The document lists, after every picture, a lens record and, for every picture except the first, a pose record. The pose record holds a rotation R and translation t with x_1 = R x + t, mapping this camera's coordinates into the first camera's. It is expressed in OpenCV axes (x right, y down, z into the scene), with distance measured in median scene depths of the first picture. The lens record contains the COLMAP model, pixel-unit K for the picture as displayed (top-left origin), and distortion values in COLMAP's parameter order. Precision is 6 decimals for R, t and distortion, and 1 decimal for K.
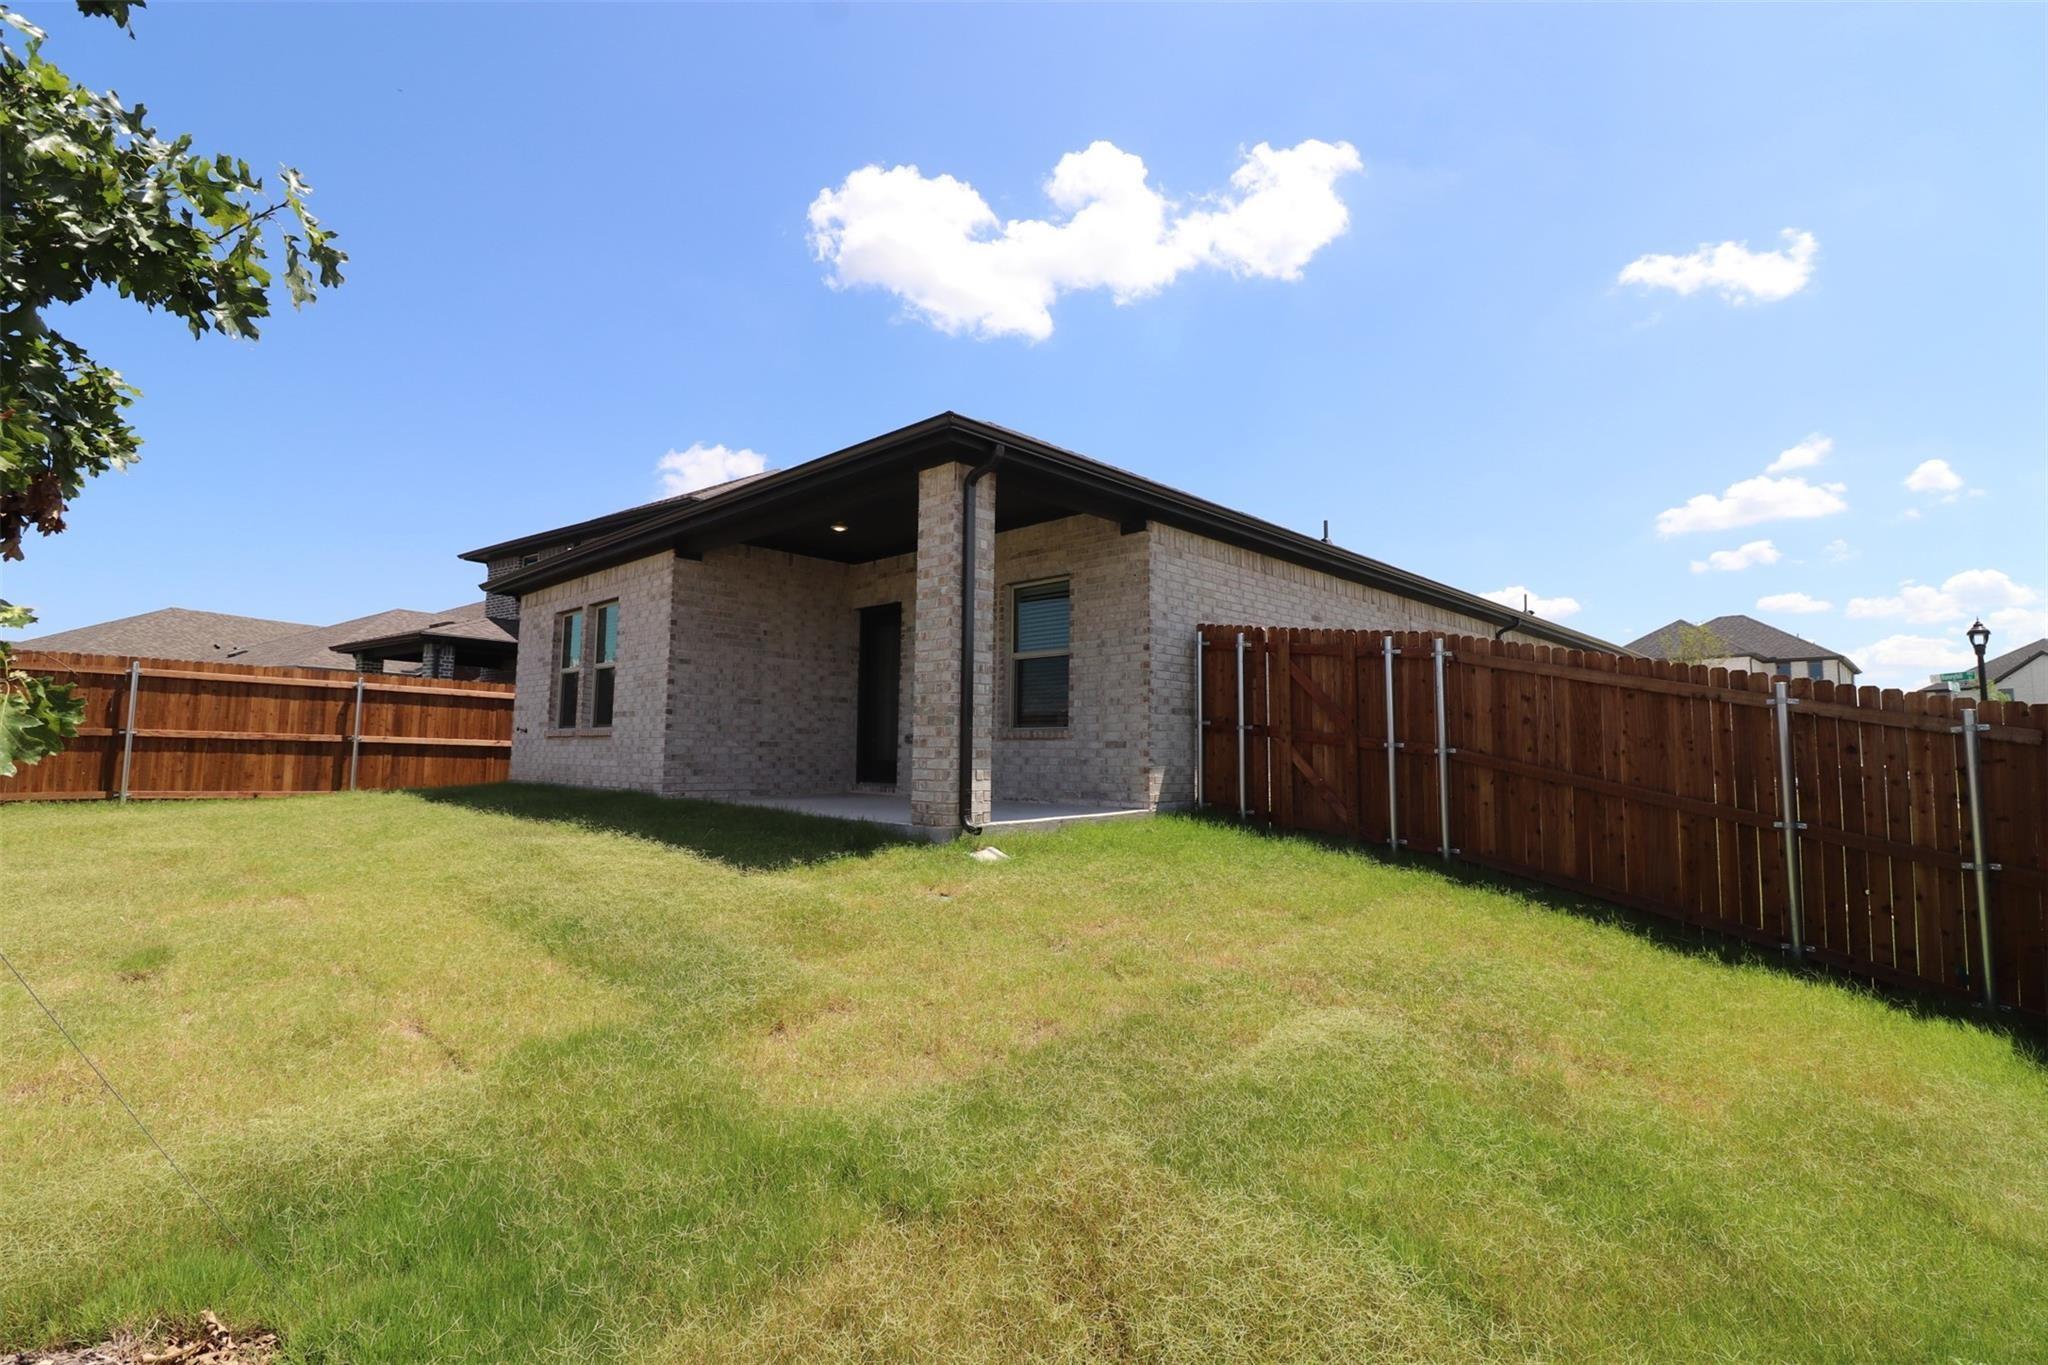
lens RADIAL K [[974.0, 0, 1069.7], [0, 974.0, 657.4], [0, 0, 1]] dist [-0.002622, -0.002791]
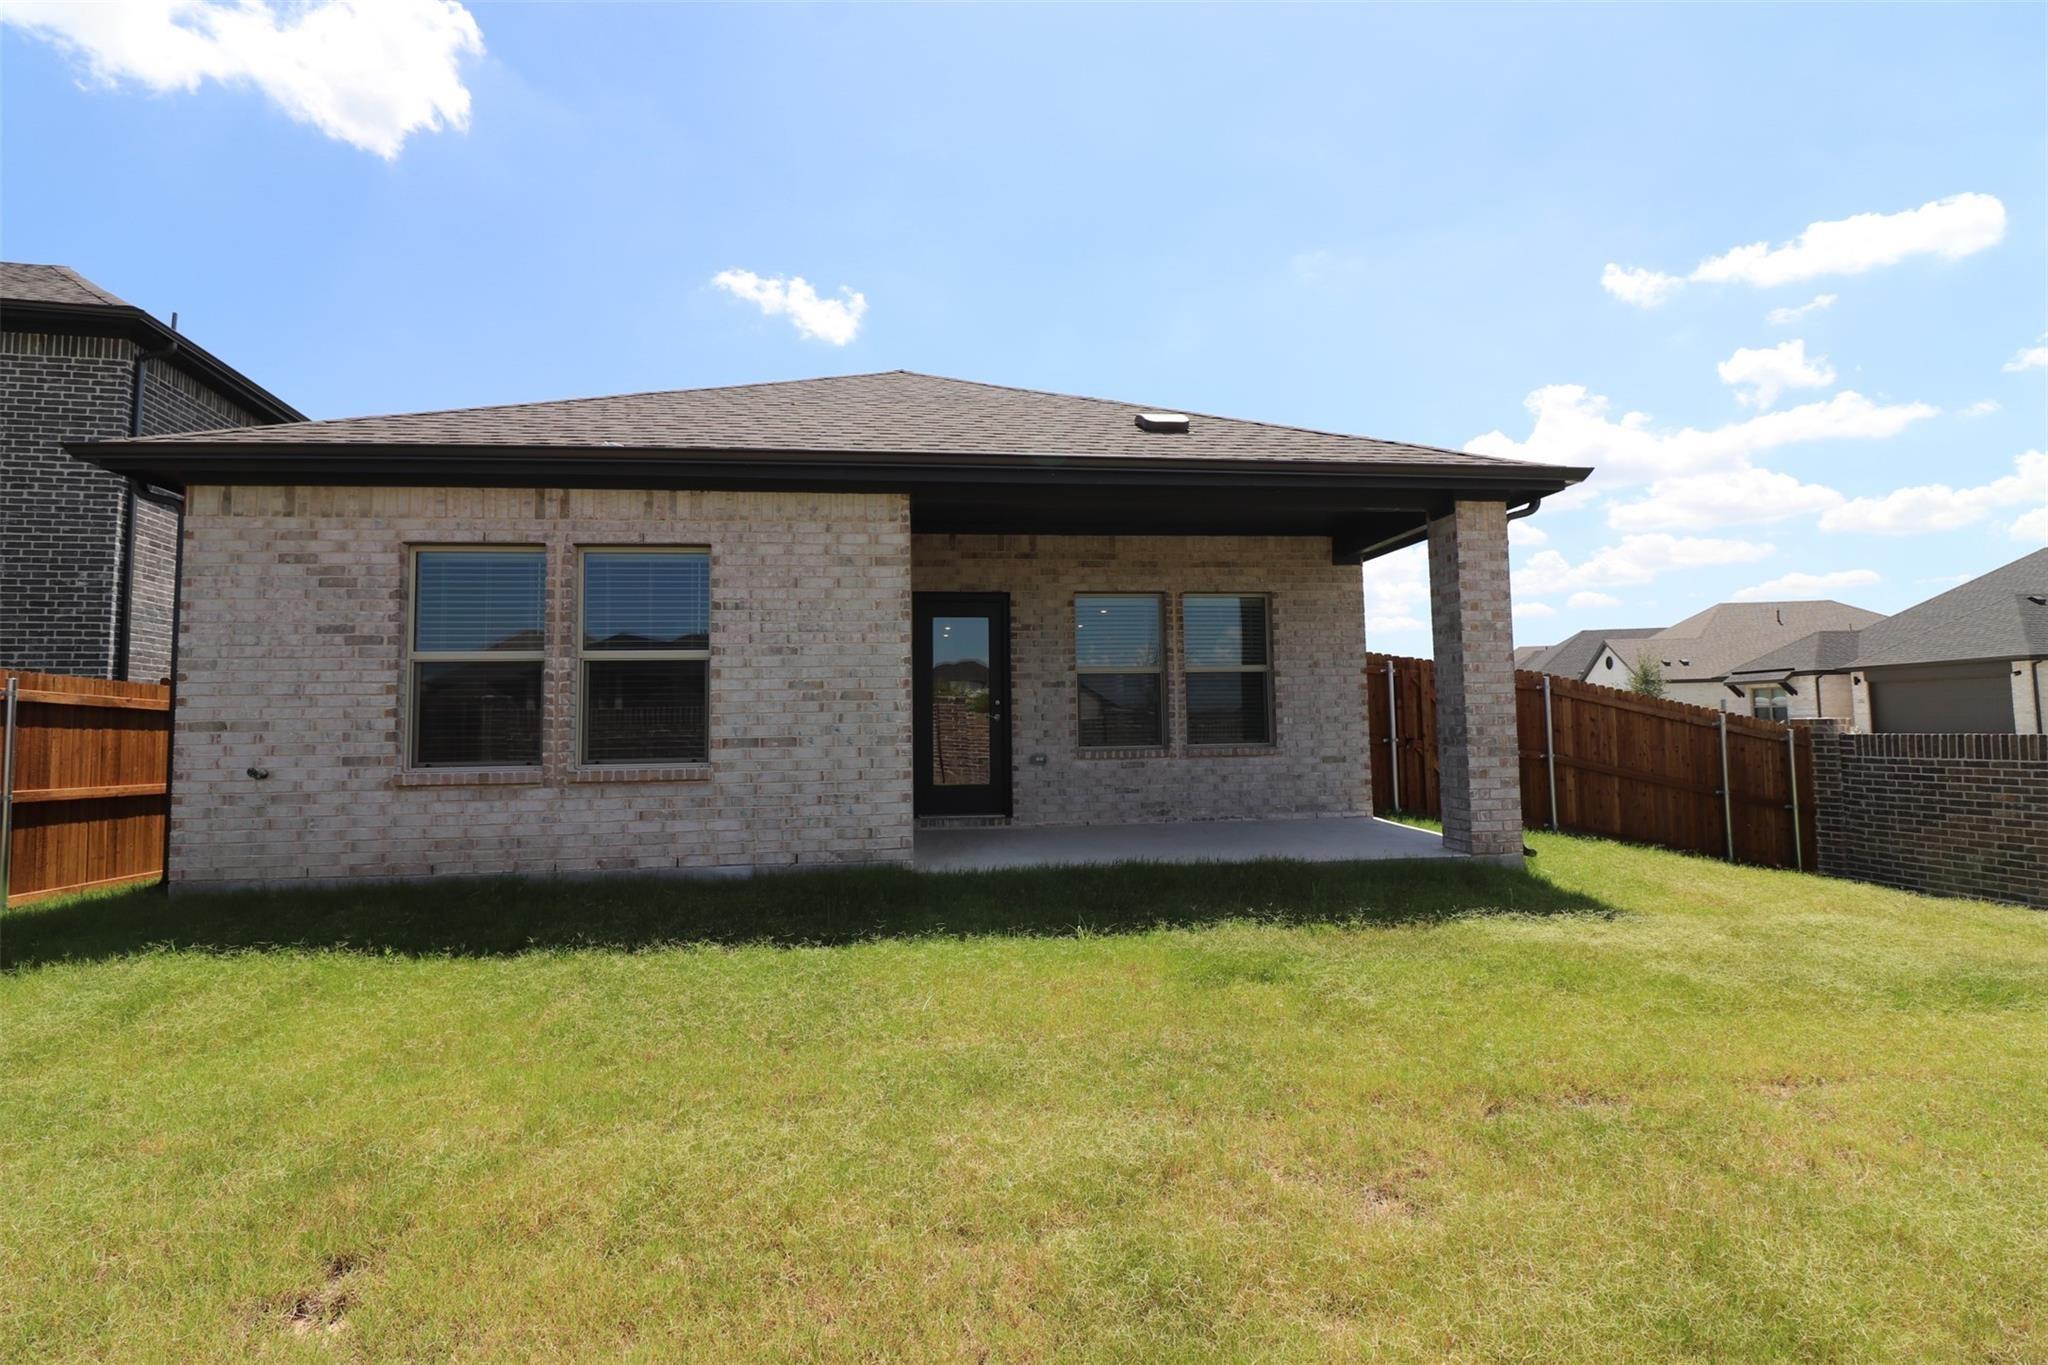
lens RADIAL K [[974.0, 0, 1026.3], [0, 974.0, 689.9], [0, 0, 1]] dist [-0.002622, -0.002791]
pose [[0.631659, 0.004886, 0.775231, -0.978747], [-0.055856, 0.997668, 0.039223, -0.010523], [-0.773232, -0.068077, 0.630458, 0.572587]]
